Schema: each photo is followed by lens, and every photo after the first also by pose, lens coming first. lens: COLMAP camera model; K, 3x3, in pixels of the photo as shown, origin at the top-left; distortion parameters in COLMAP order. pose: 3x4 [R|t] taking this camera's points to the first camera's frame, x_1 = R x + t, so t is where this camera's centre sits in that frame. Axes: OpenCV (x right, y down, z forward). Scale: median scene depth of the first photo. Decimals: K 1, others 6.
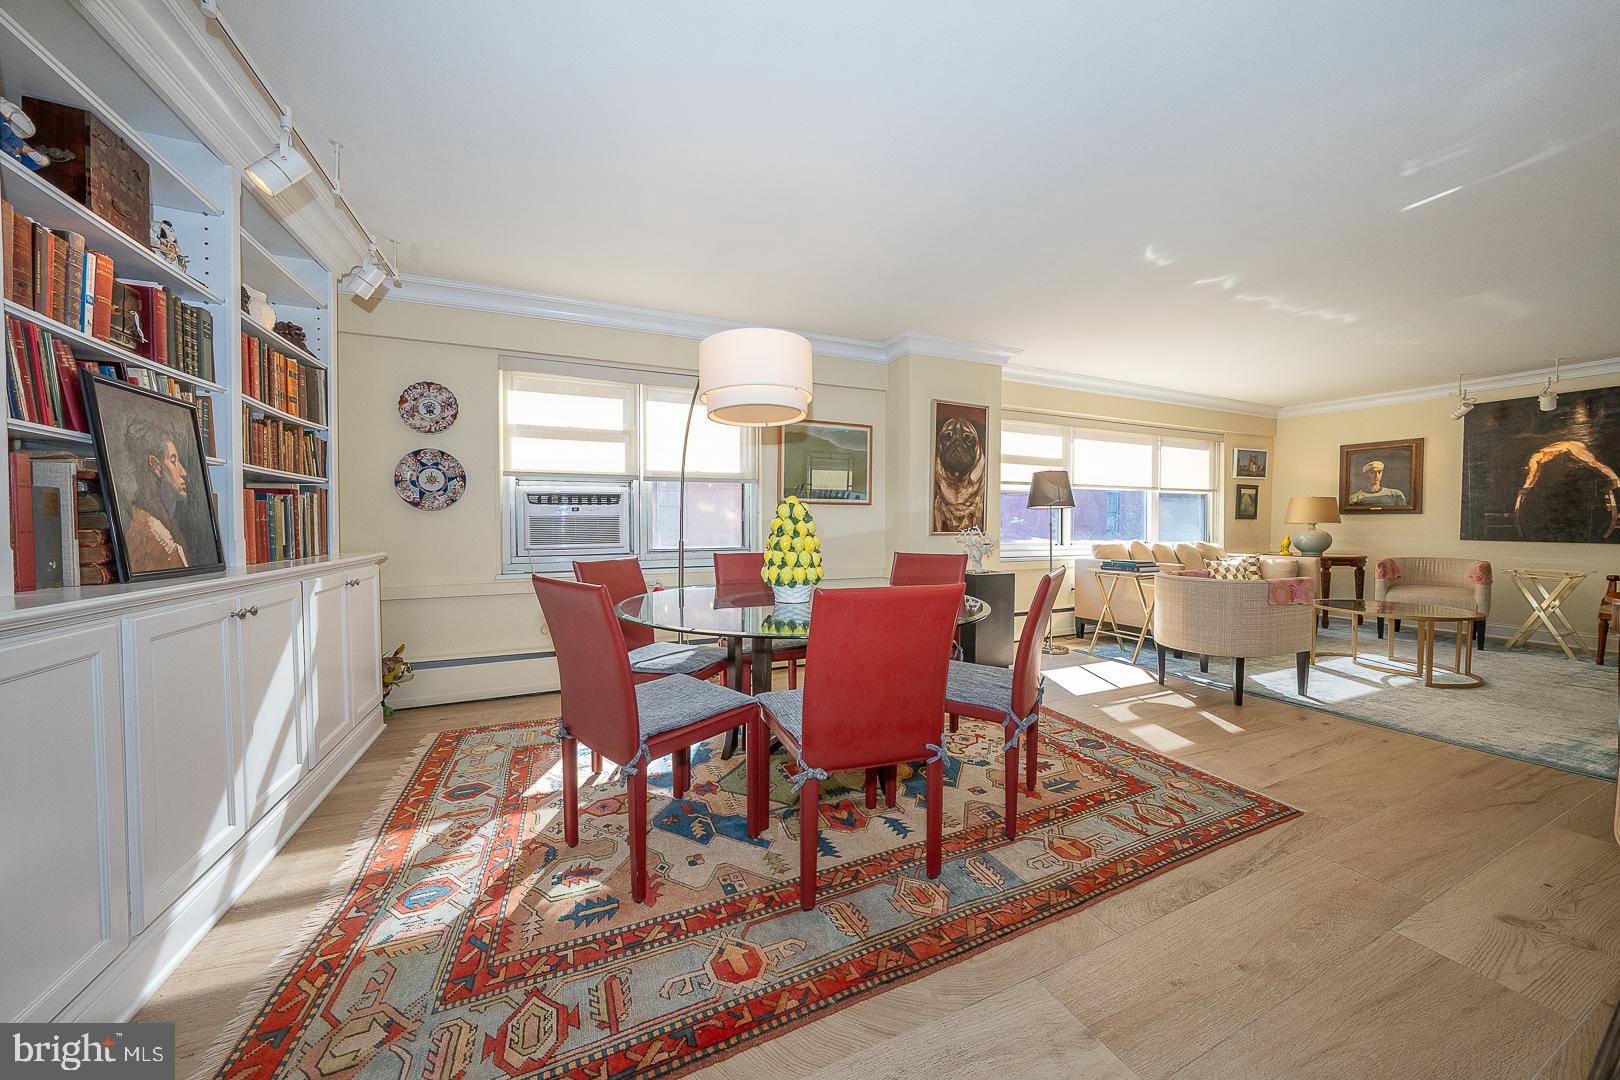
lens RADIAL K [[556.7, 0, 813.5], [0, 556.7, 535.9], [0, 0, 1]] dist [-0.027893, 0.006356]
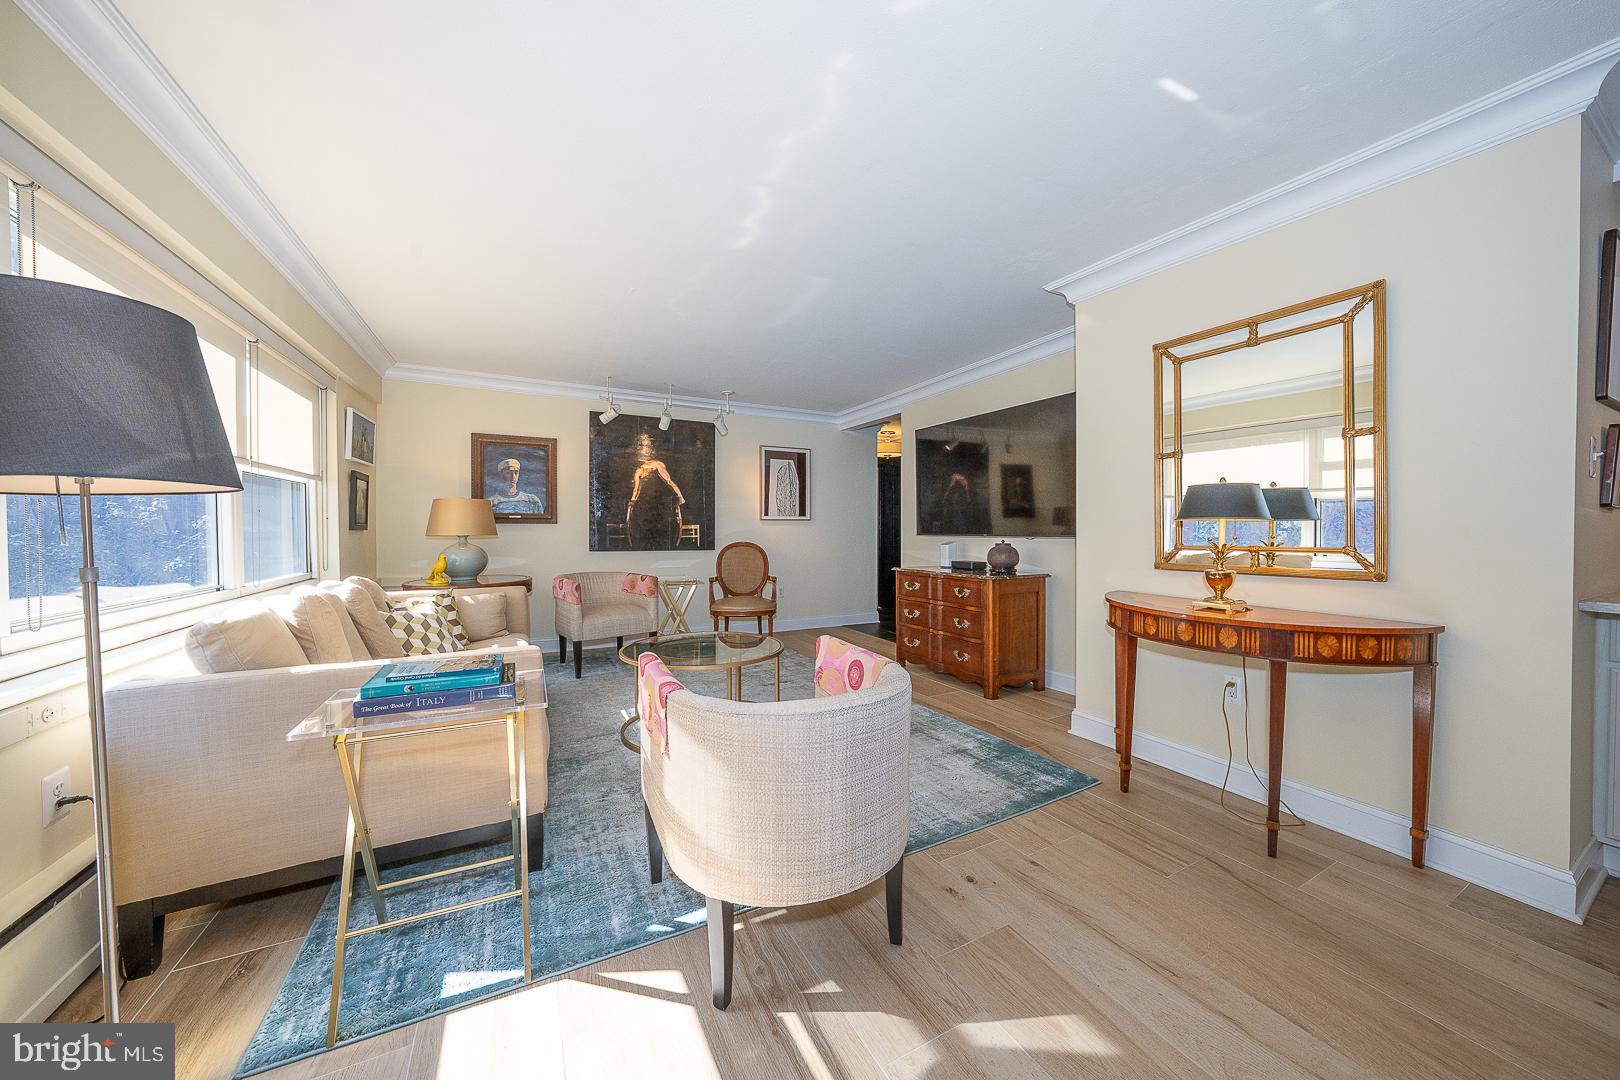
lens RADIAL K [[556.7, 0, 813.5], [0, 556.7, 535.9], [0, 0, 1]] dist [-0.027893, 0.006356]
pose [[-0.060585, -0.016008, 0.998035, 0.234425], [0.024652, 0.999542, 0.017529, -0.033029], [-0.997859, 0.025665, -0.060162, 0.799642]]
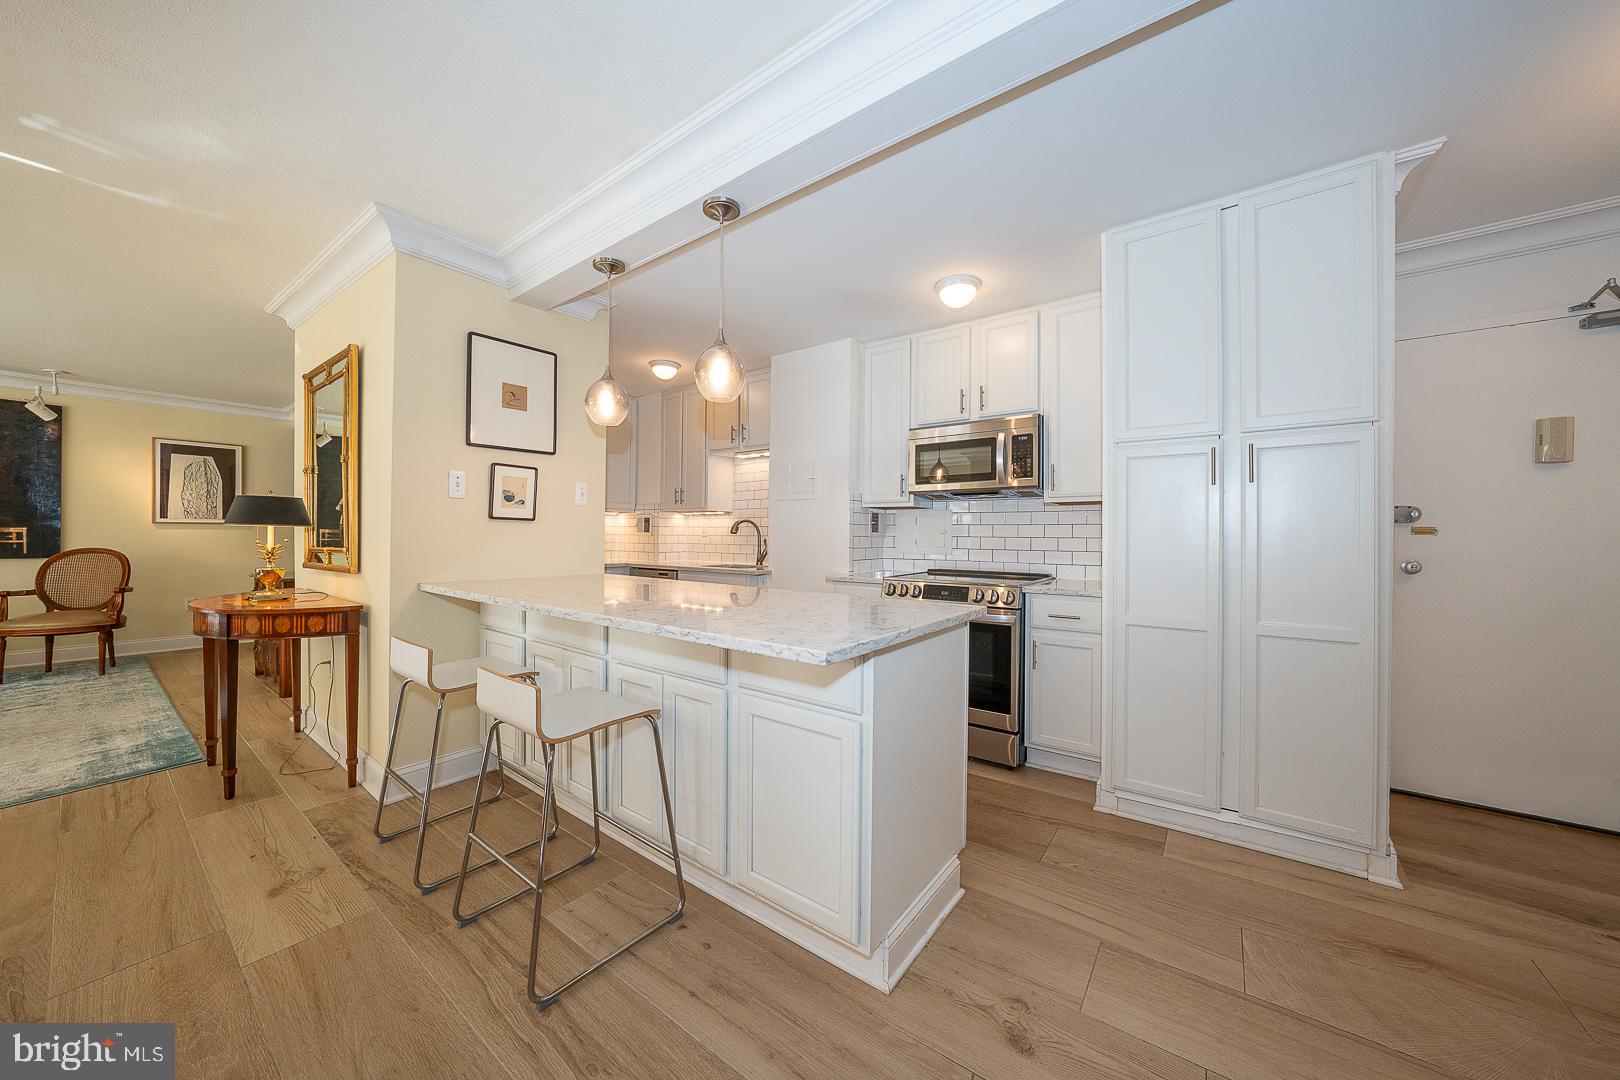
lens RADIAL K [[556.7, 0, 813.5], [0, 556.7, 535.9], [0, 0, 1]] dist [-0.027893, 0.006356]
pose [[-0.490022, -0.005719, 0.871691, -0.098581], [0.015594, 0.999761, 0.015325, -0.019035], [-0.871571, 0.021103, -0.489815, 0.182471]]
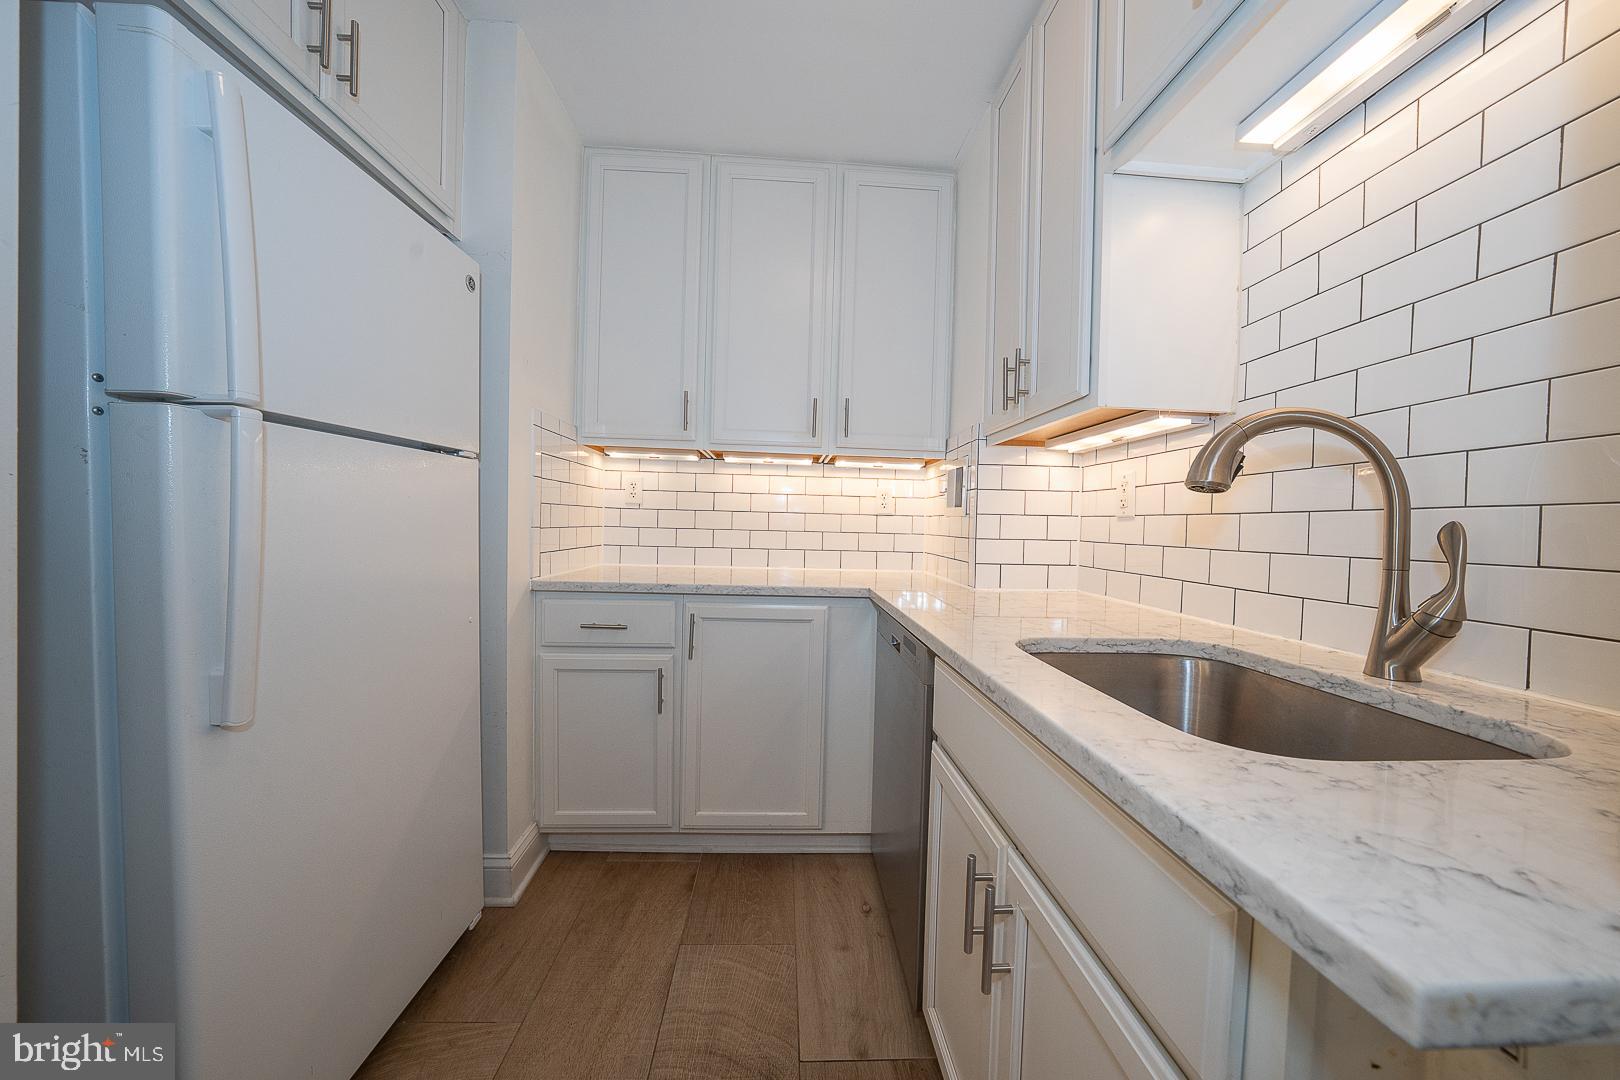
lens RADIAL K [[556.7, 0, 813.5], [0, 556.7, 535.9], [0, 0, 1]] dist [-0.027893, 0.006356]
pose [[0.354156, -0.012427, 0.935104, 0.636048], [0.001048, 0.999916, 0.012891, 0.002337], [-0.935186, -0.003585, 0.354140, -0.128456]]
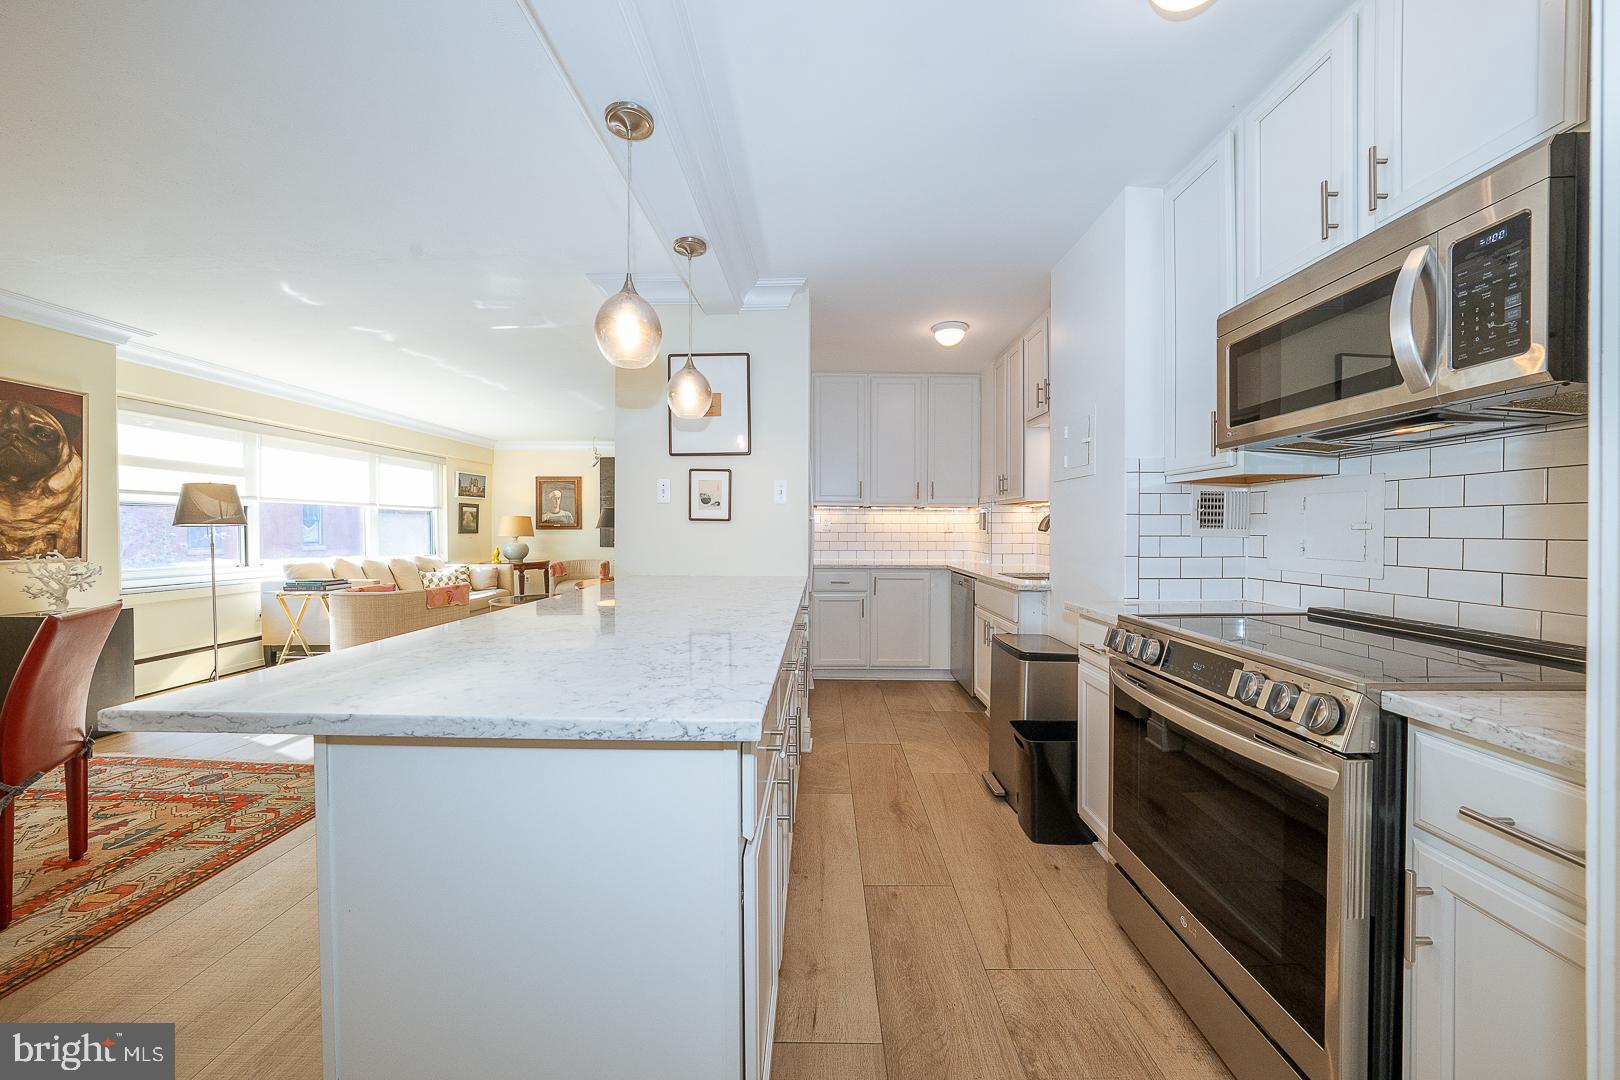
lens RADIAL K [[556.7, 0, 813.5], [0, 556.7, 535.9], [0, 0, 1]] dist [-0.027893, 0.006356]
pose [[0.419076, -0.012061, 0.907871, 0.057219], [0.025363, 0.999677, 0.001573, -0.012670], [-0.907597, 0.022367, 0.419247, -0.218398]]
